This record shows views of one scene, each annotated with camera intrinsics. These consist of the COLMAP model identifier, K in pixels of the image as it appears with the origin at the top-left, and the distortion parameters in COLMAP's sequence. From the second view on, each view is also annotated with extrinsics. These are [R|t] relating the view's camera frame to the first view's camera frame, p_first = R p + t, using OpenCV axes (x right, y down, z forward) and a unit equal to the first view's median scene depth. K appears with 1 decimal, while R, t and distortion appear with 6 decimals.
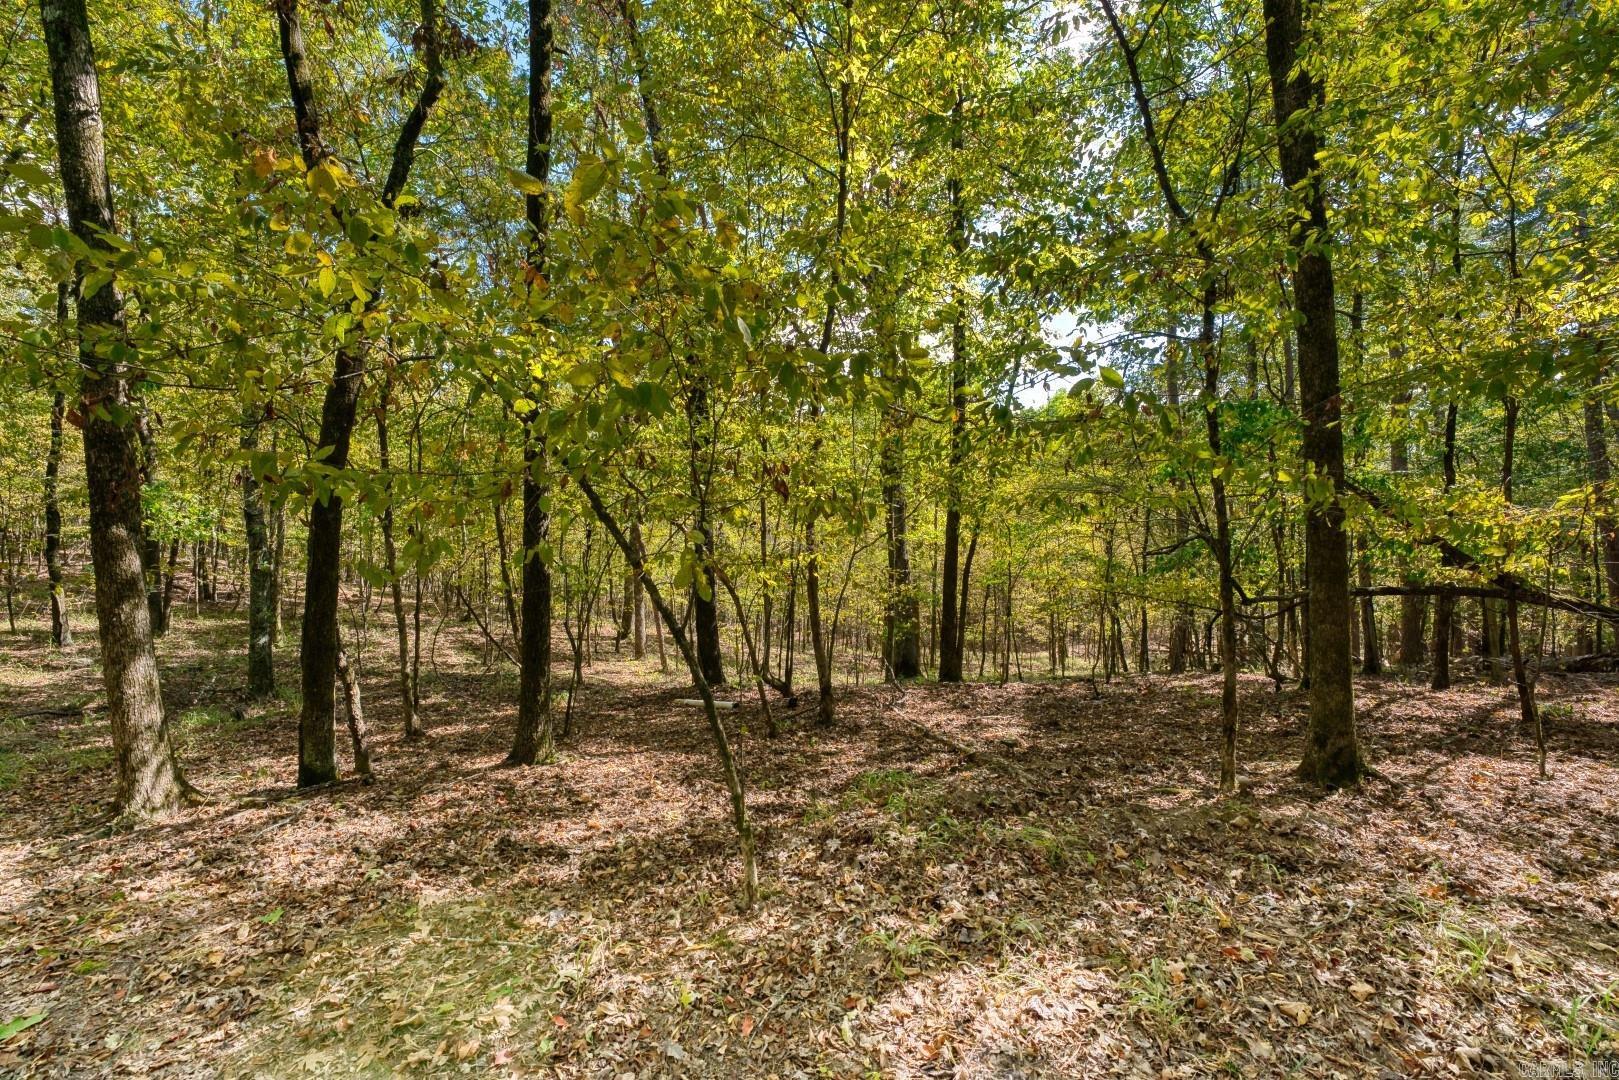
lens RADIAL K [[649.6, 0, 810.3], [0, 649.6, 536.5], [0, 0, 1]] dist [-0.030786, 0.004466]
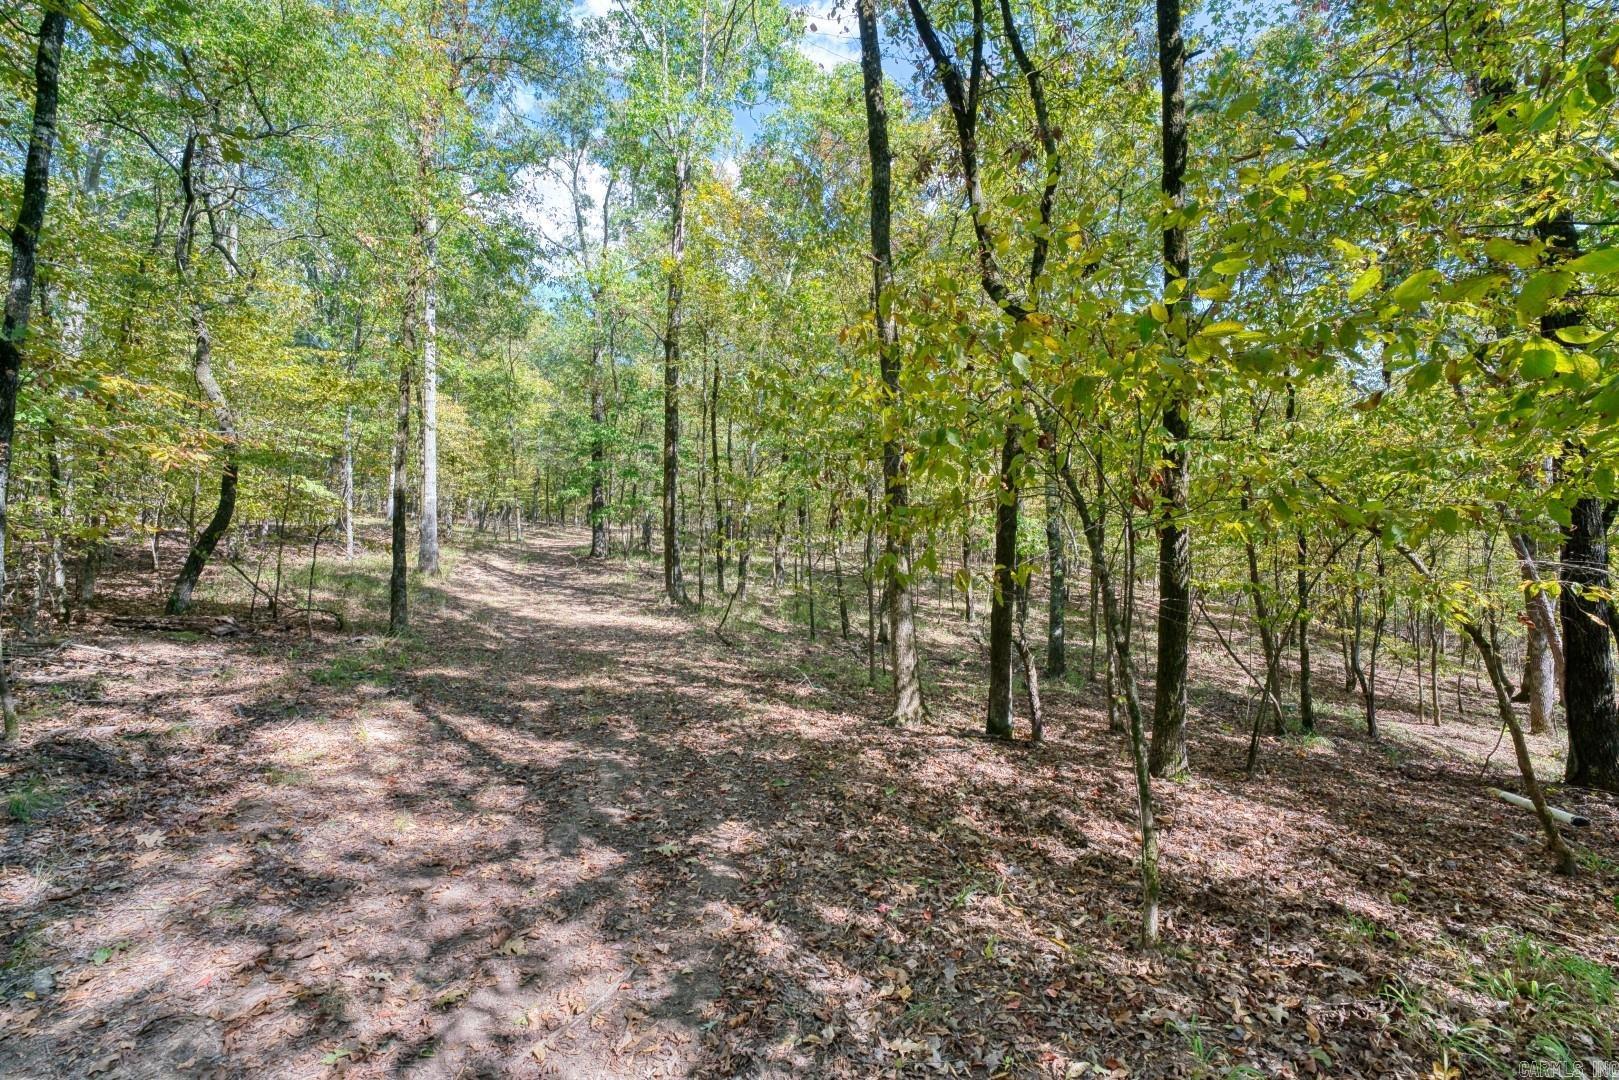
lens RADIAL K [[649.6, 0, 802.7], [0, 649.6, 529.6], [0, 0, 1]] dist [-0.030786, 0.004466]
pose [[0.372854, -0.019924, -0.927676, 0.387943], [-0.012038, 0.999581, -0.026307, -0.002367], [0.927812, 0.020976, 0.372458, 0.122040]]
